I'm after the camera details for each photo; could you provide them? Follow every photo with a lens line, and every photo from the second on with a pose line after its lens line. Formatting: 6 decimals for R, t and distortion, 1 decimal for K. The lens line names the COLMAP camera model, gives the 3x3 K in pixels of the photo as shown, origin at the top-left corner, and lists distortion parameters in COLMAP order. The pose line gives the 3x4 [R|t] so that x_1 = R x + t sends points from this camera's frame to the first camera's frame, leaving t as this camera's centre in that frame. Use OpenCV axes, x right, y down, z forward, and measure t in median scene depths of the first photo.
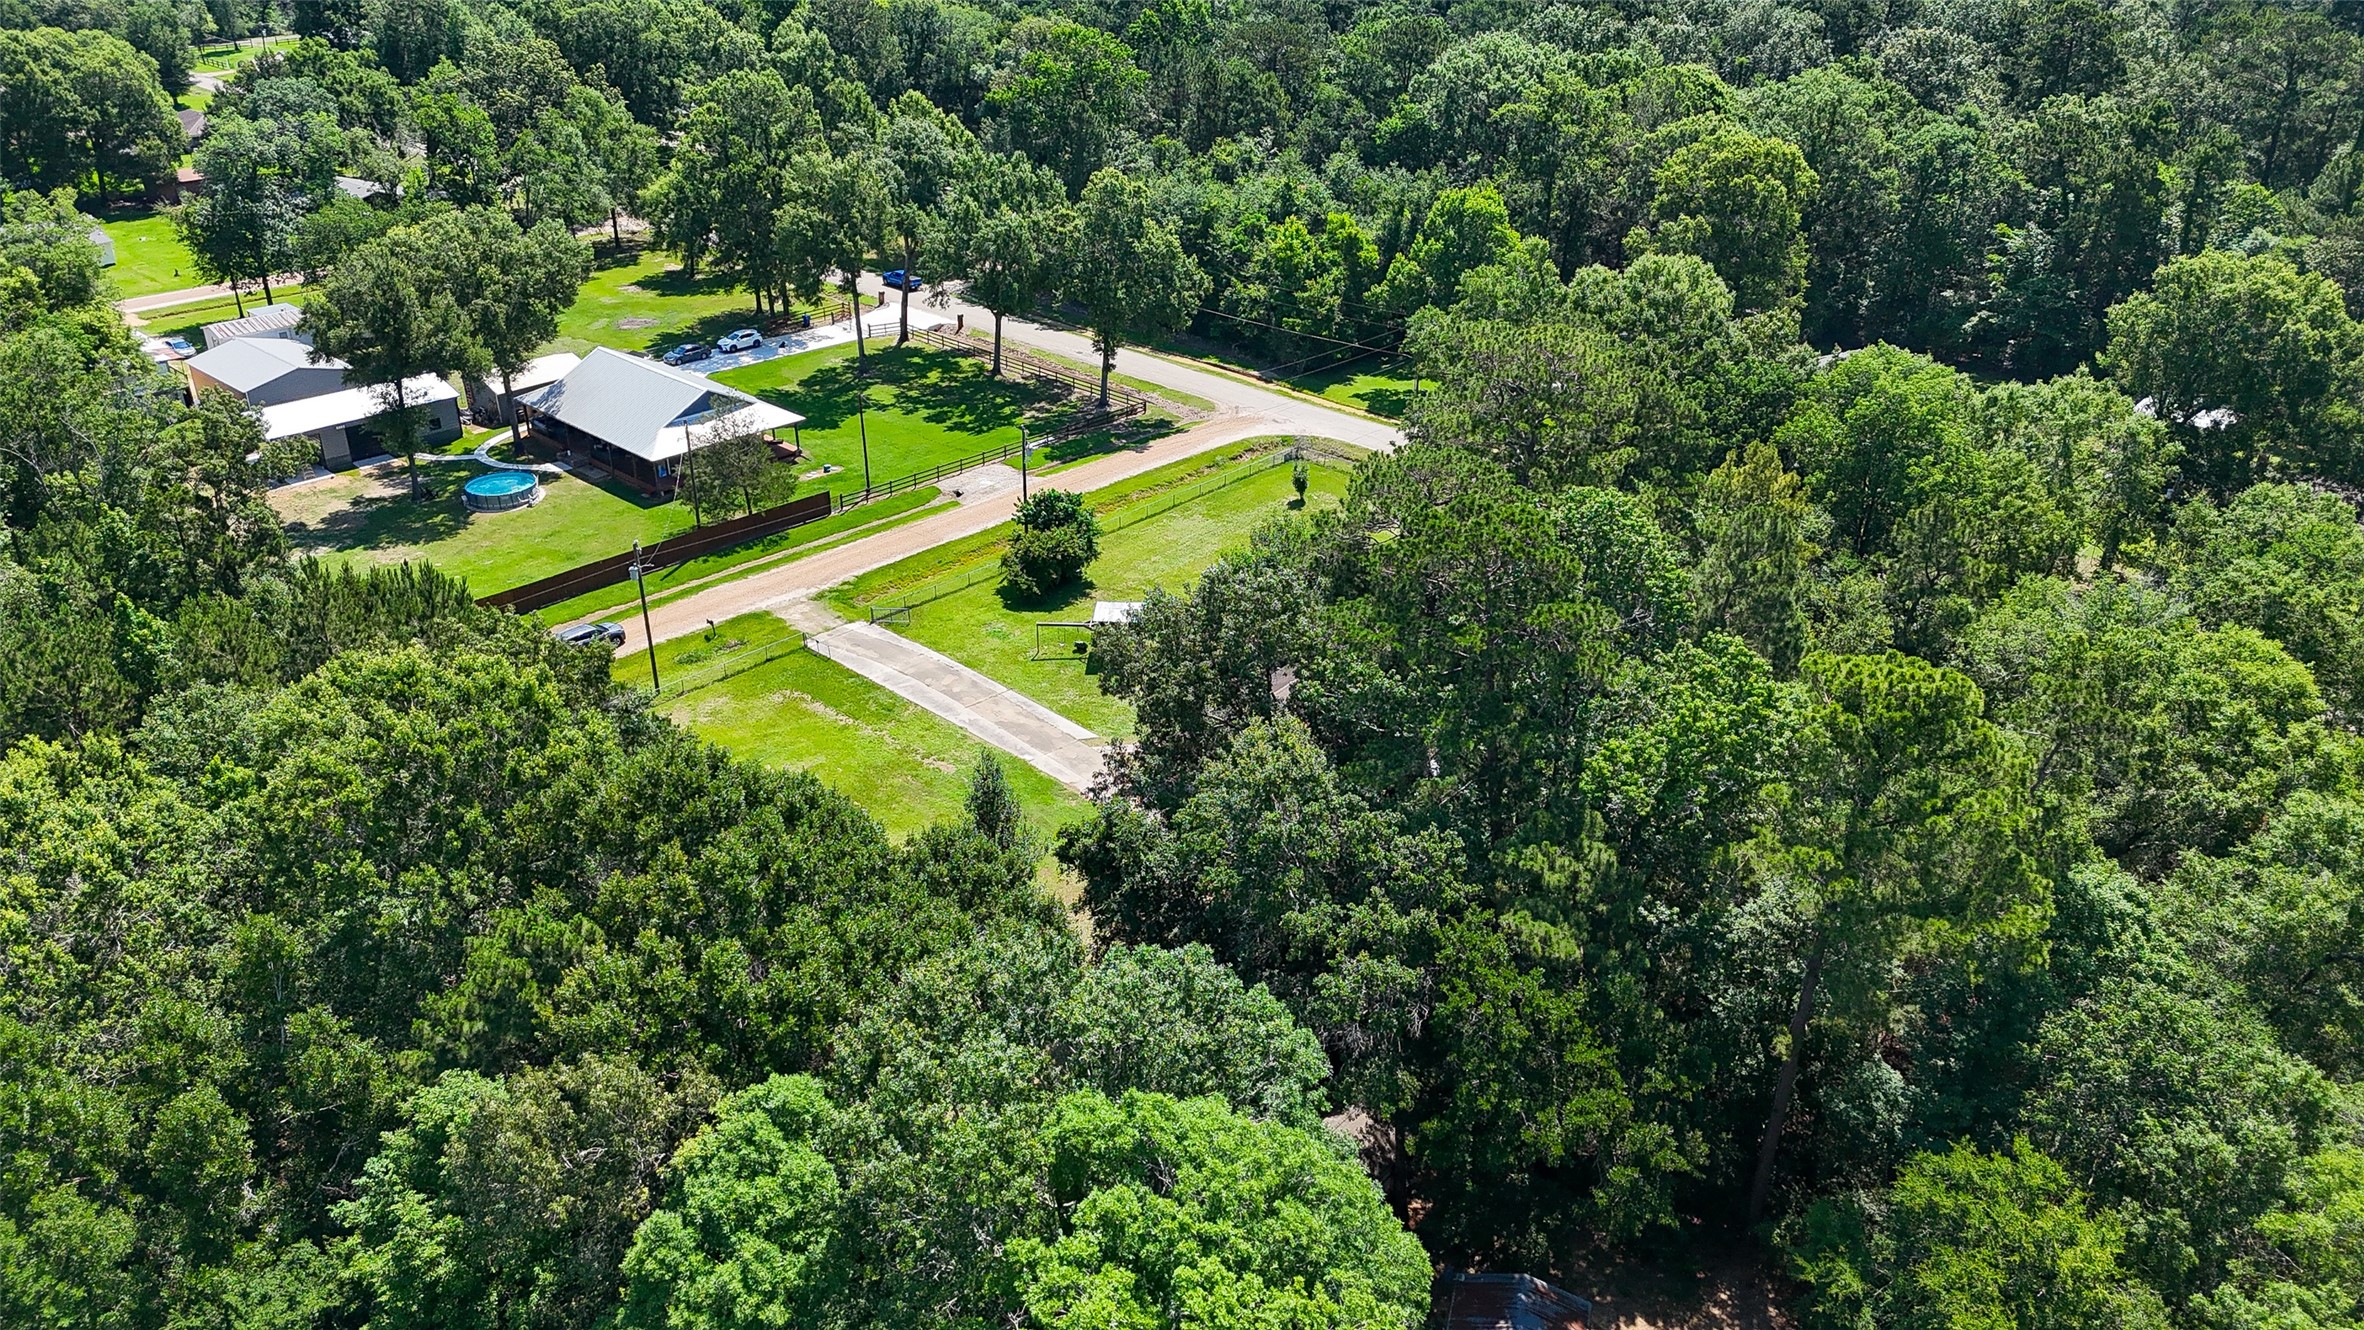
lens RADIAL K [[1732.3, 0, 1182.0], [0, 1732.3, 665.0], [0, 0, 1]] dist [0.096903, -0.108277]
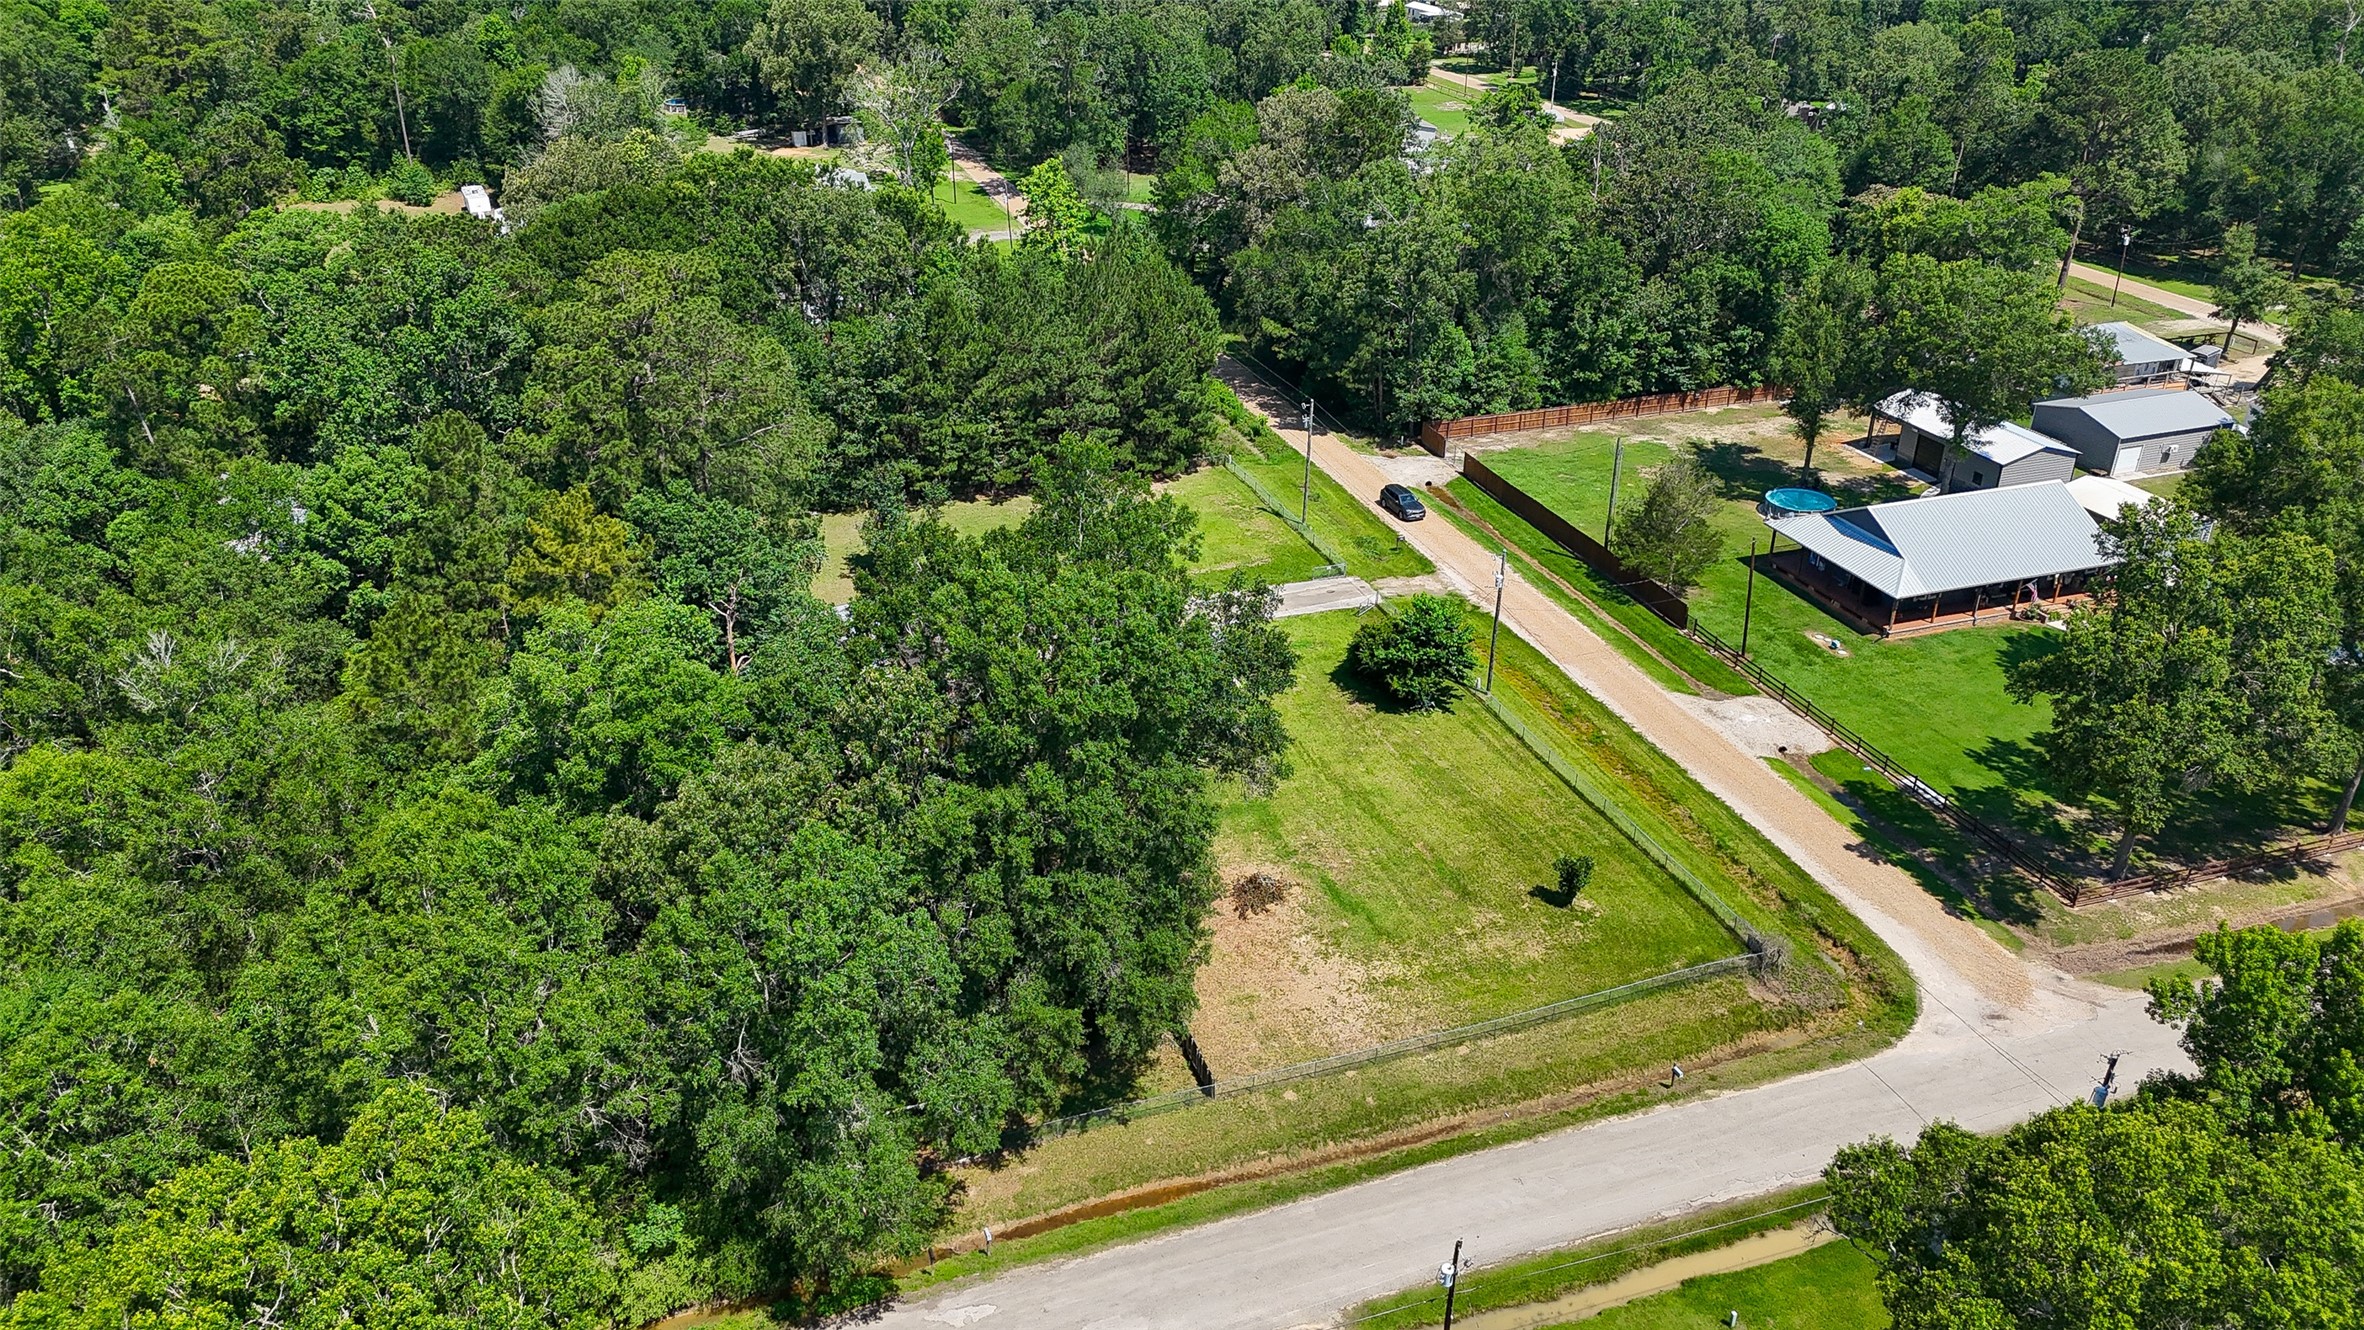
lens RADIAL K [[1732.3, 0, 1182.0], [0, 1732.3, 665.0], [0, 0, 1]] dist [0.096903, -0.108277]
pose [[-0.471580, 0.384737, -0.793467, 0.545621], [-0.407962, 0.702532, 0.583109, -0.422910], [0.781779, 0.598687, -0.174342, 0.840937]]
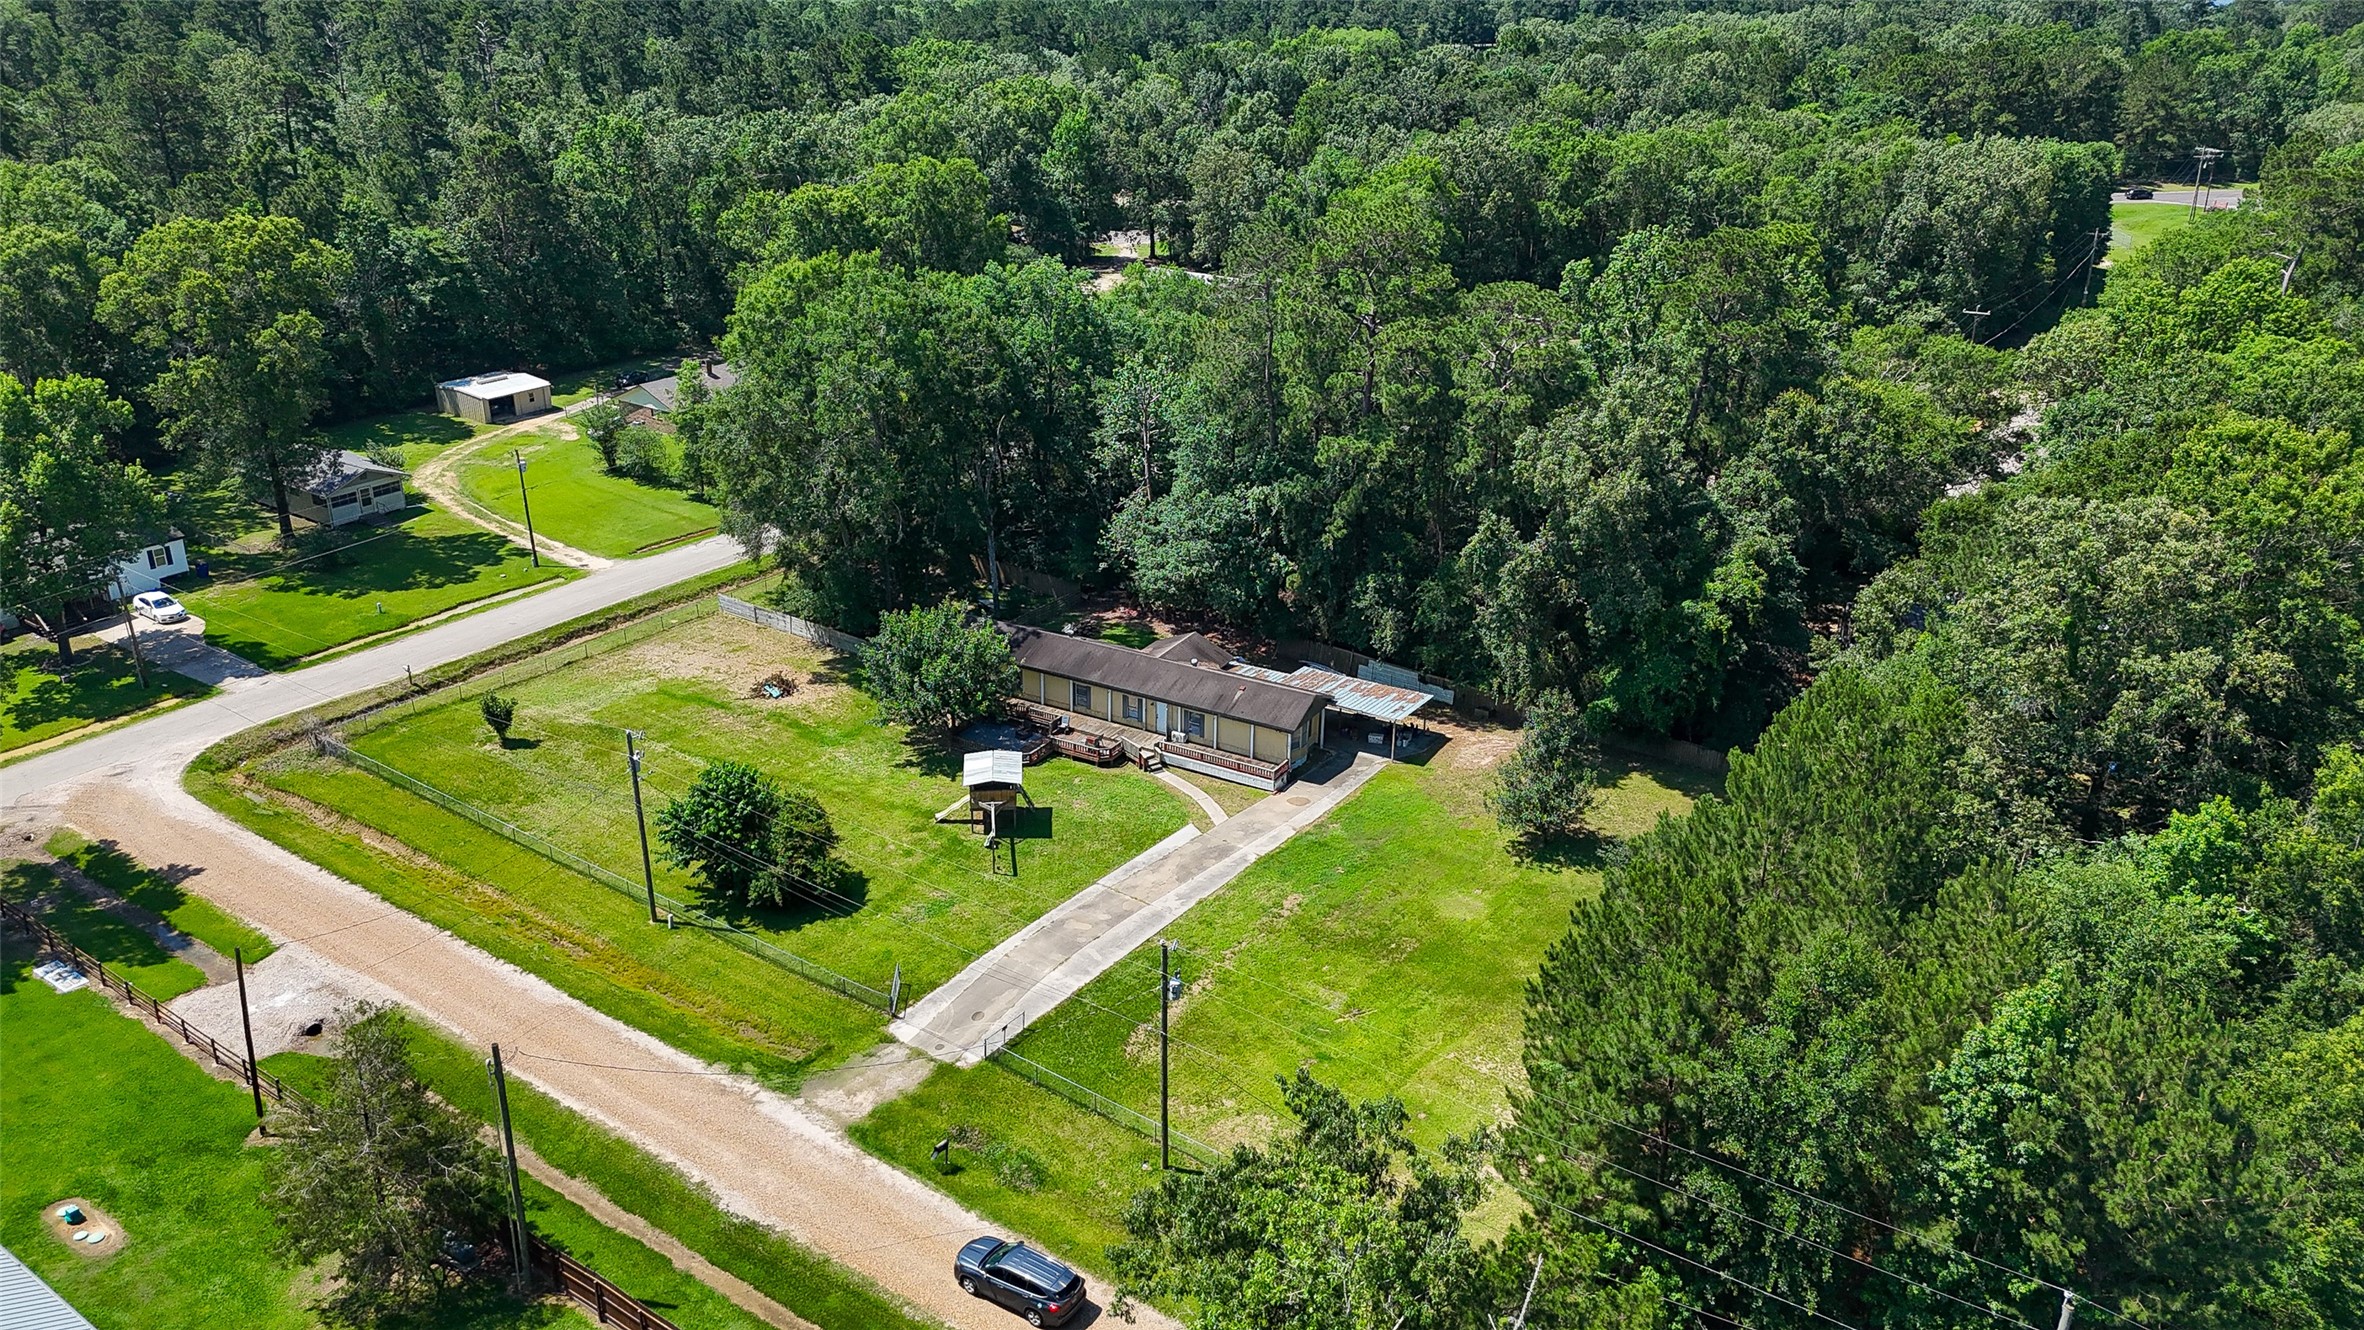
lens RADIAL K [[1732.3, 0, 1182.0], [0, 1732.3, 665.0], [0, 0, 1]] dist [0.096903, -0.108277]
pose [[-0.123869, -0.404337, 0.906183, -0.544233], [0.438812, 0.796750, 0.415491, -0.266149], [-0.890000, 0.449111, 0.078735, 0.601565]]
